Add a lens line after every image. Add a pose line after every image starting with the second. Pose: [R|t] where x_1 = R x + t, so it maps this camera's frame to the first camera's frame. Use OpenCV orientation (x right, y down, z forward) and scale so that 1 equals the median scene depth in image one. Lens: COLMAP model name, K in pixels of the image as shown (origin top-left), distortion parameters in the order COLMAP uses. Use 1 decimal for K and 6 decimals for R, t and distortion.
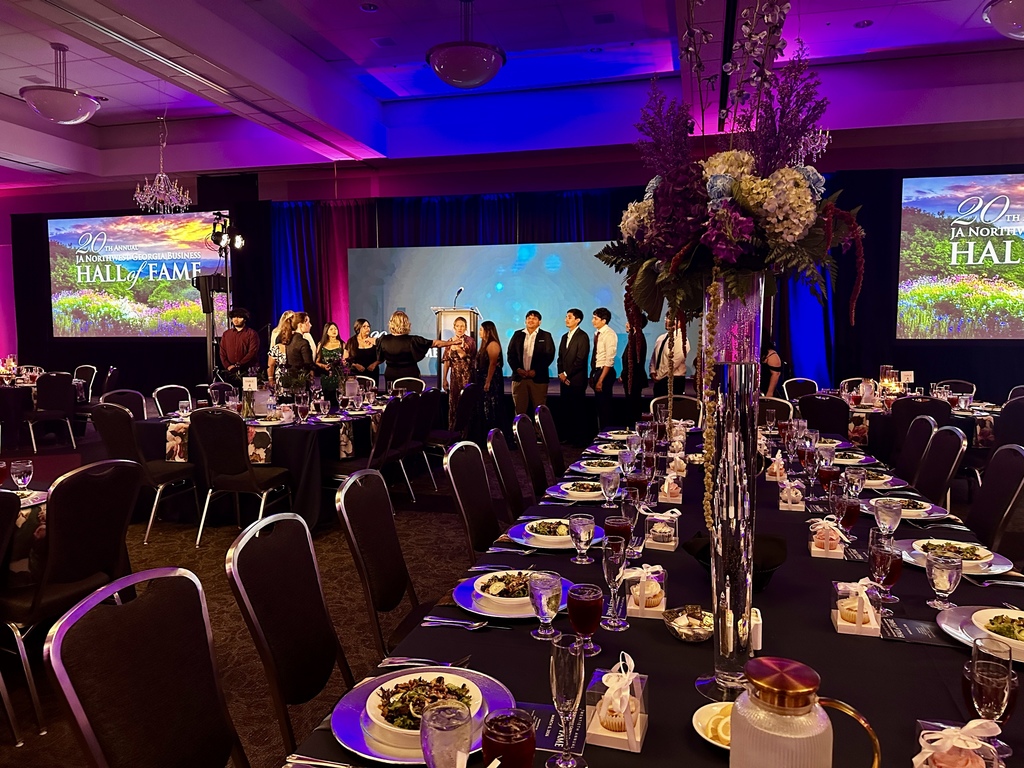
lens RADIAL K [[717.5, 0, 512.0], [0, 717.5, 384.0], [0, 0, 1]] dist [-0.002958, -0.001664]
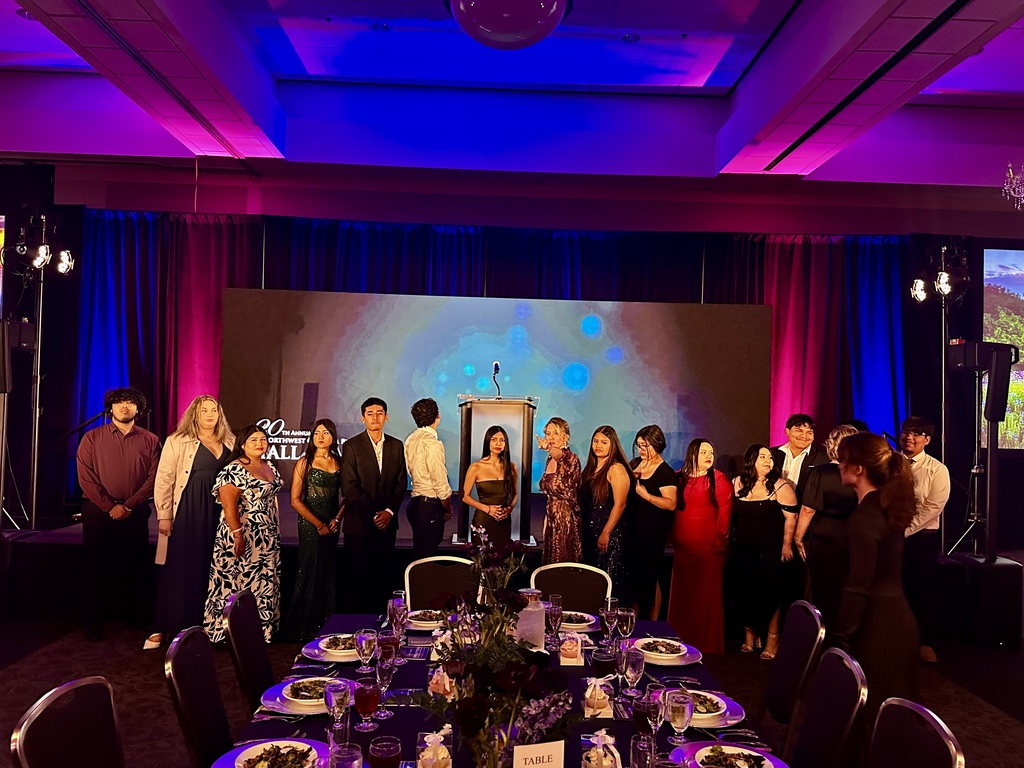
lens RADIAL K [[747.6, 0, 508.8], [0, 747.6, 392.2], [0, 0, 1]] dist [0.012553, -0.001175]
pose [[0.961718, 0.030621, 0.272325, -0.197857], [-0.011397, 0.997347, -0.071895, -0.058575], [-0.273804, 0.066039, 0.959516, 0.344137]]
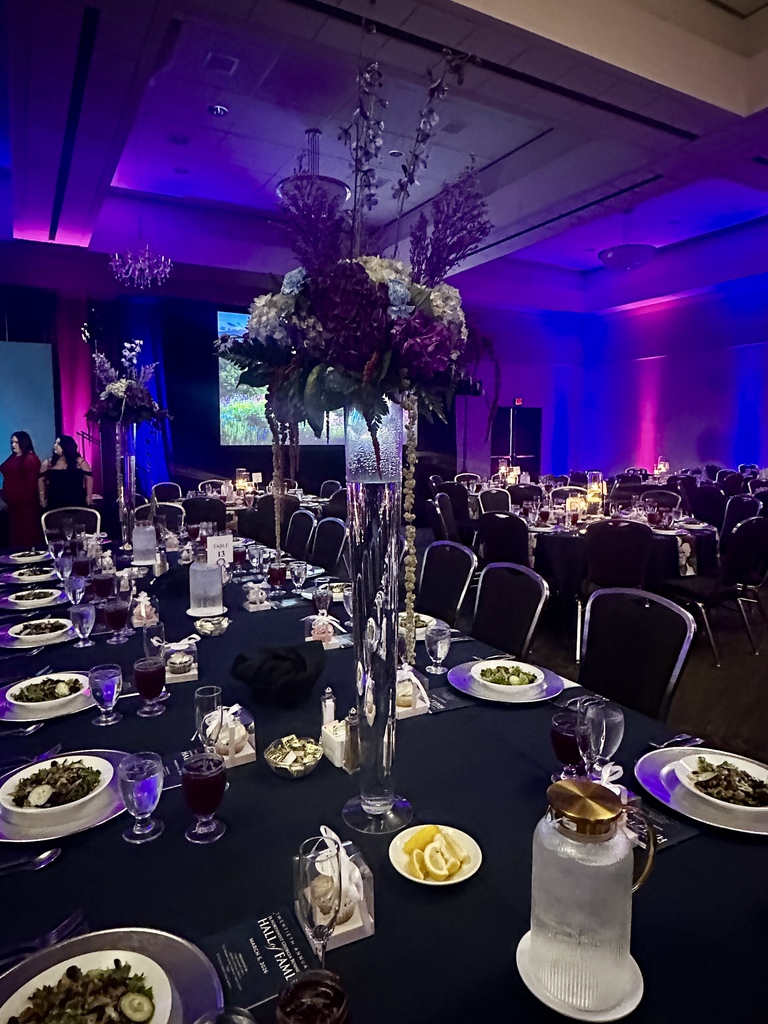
lens RADIAL K [[639.0, 0, 384.0], [0, 639.0, 512.0], [0, 0, 1]] dist [-0.009582, -0.017136]
pose [[0.711622, -0.080761, 0.697905, -0.028448], [0.051568, 0.996696, 0.062755, -0.004446], [-0.700667, -0.008669, 0.713435, 0.039786]]
